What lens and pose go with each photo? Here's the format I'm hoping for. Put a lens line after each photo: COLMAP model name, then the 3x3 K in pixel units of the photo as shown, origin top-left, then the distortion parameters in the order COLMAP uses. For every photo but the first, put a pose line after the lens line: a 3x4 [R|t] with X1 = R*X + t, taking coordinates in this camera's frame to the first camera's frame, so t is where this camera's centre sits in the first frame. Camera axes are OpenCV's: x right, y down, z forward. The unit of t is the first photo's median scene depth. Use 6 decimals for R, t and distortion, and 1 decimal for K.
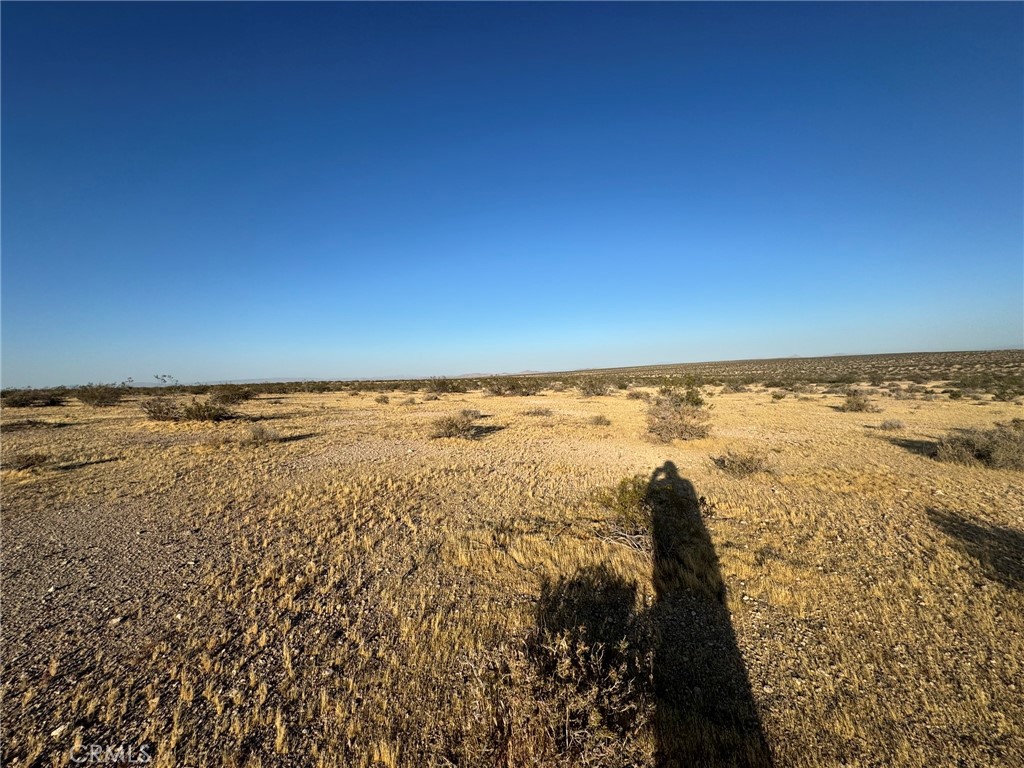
lens RADIAL K [[407.7, 0, 510.6], [0, 407.7, 383.4], [0, 0, 1]] dist [-0.002931, 0.000537]
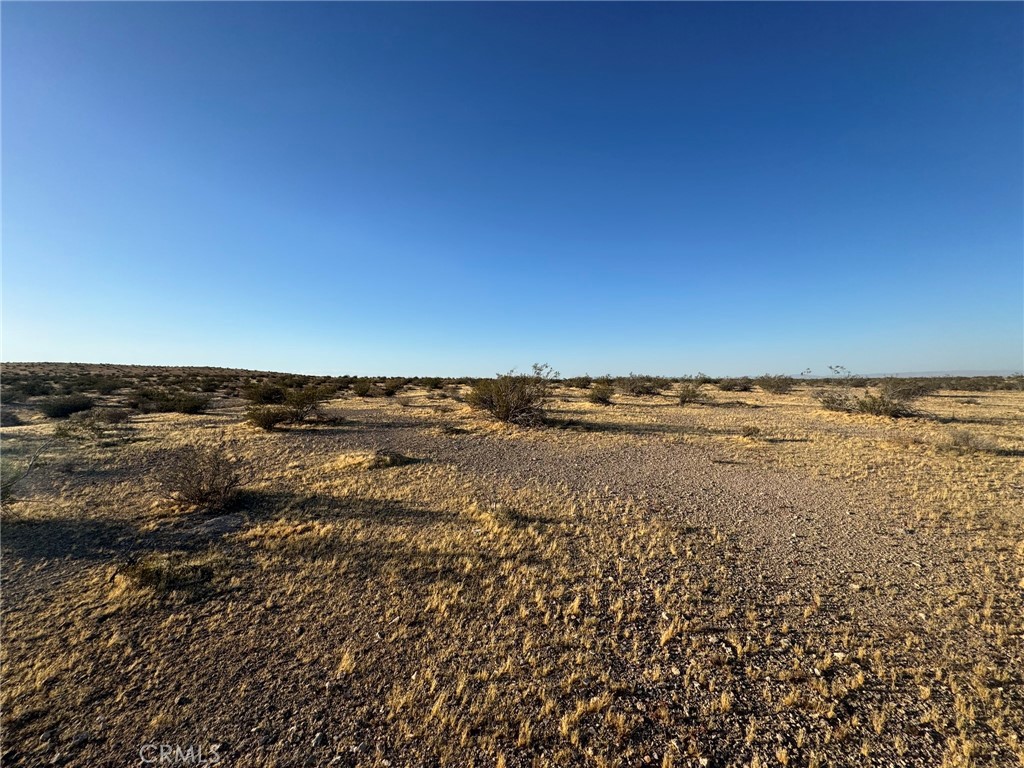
lens RADIAL K [[407.7, 0, 510.6], [0, 407.7, 383.4], [0, 0, 1]] dist [-0.002931, 0.000537]
pose [[0.216965, 0.033685, -0.975598, -0.054389], [-0.015565, 0.999397, 0.031046, 0.004236], [0.976055, 0.008449, 0.217359, -0.083647]]
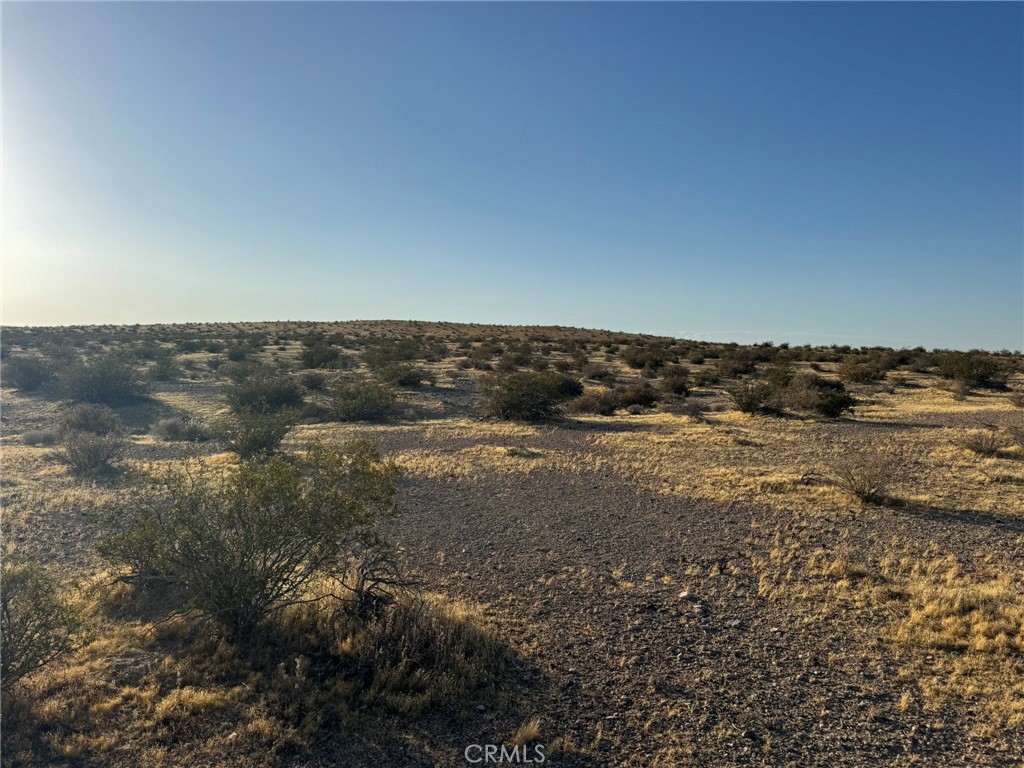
lens RADIAL K [[766.8, 0, 512.0], [0, 766.8, 384.0], [0, 0, 1]] dist [0.060800, -0.086913]
pose [[-0.473113, 0.060726, -0.878907, -1.836712], [-0.017853, 0.996756, 0.078478, -0.005841], [0.880821, 0.052820, -0.470494, -0.118405]]
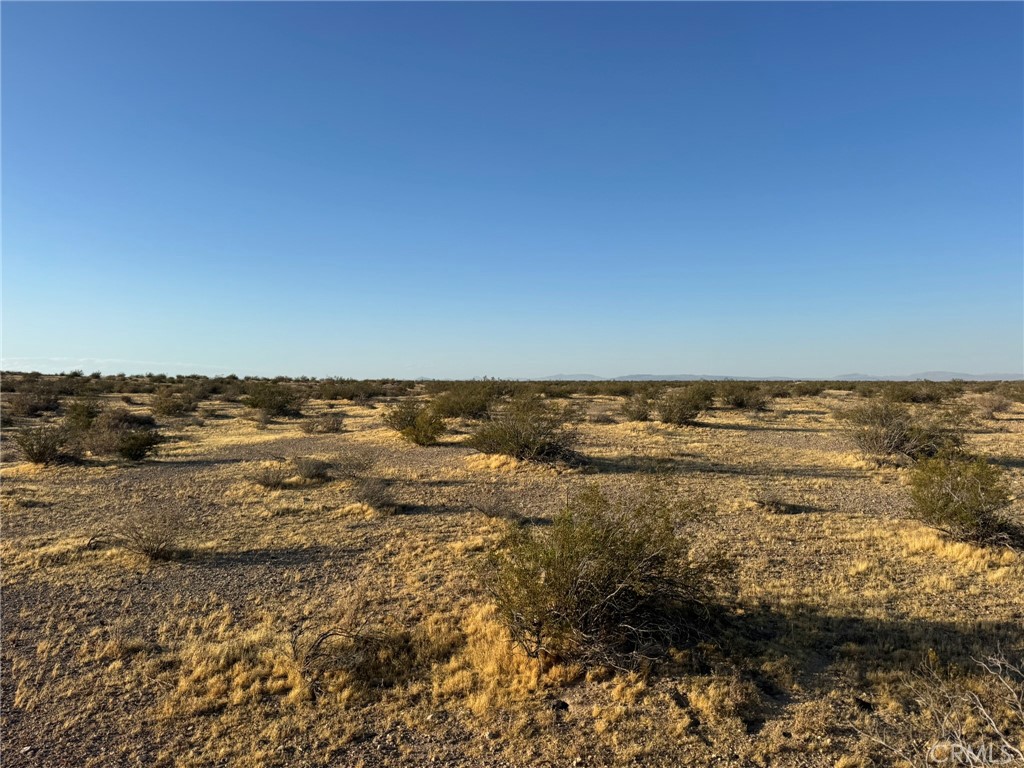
lens RADIAL K [[768.6, 0, 509.3], [0, 768.6, 385.2], [0, 0, 1]] dist [0.094059, -0.148070]
pose [[0.325281, 0.033559, -0.945022, -1.842494], [-0.022896, 0.999357, 0.027607, -0.056366], [0.945340, 0.012657, 0.325840, -0.063319]]
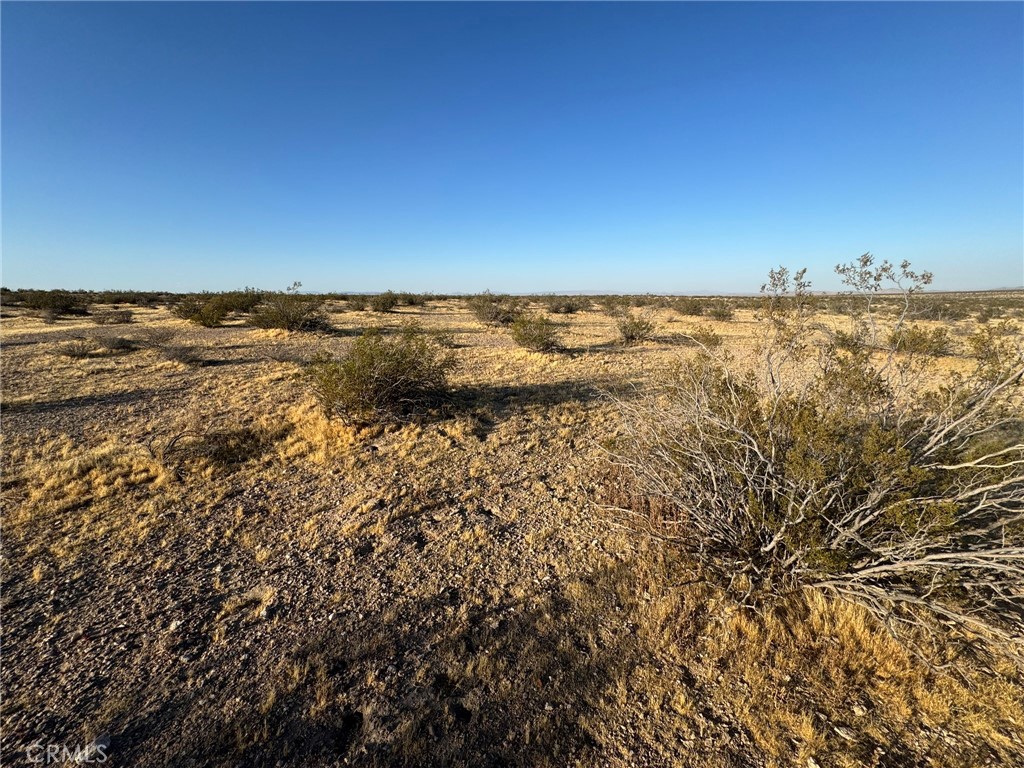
lens RADIAL K [[407.7, 0, 510.6], [0, 407.7, 383.4], [0, 0, 1]] dist [-0.002931, 0.000537]
pose [[0.765769, 0.164788, -0.621645, -1.970382], [-0.034541, 0.975758, 0.216109, 0.021512], [0.642188, -0.144018, 0.752897, -0.097306]]
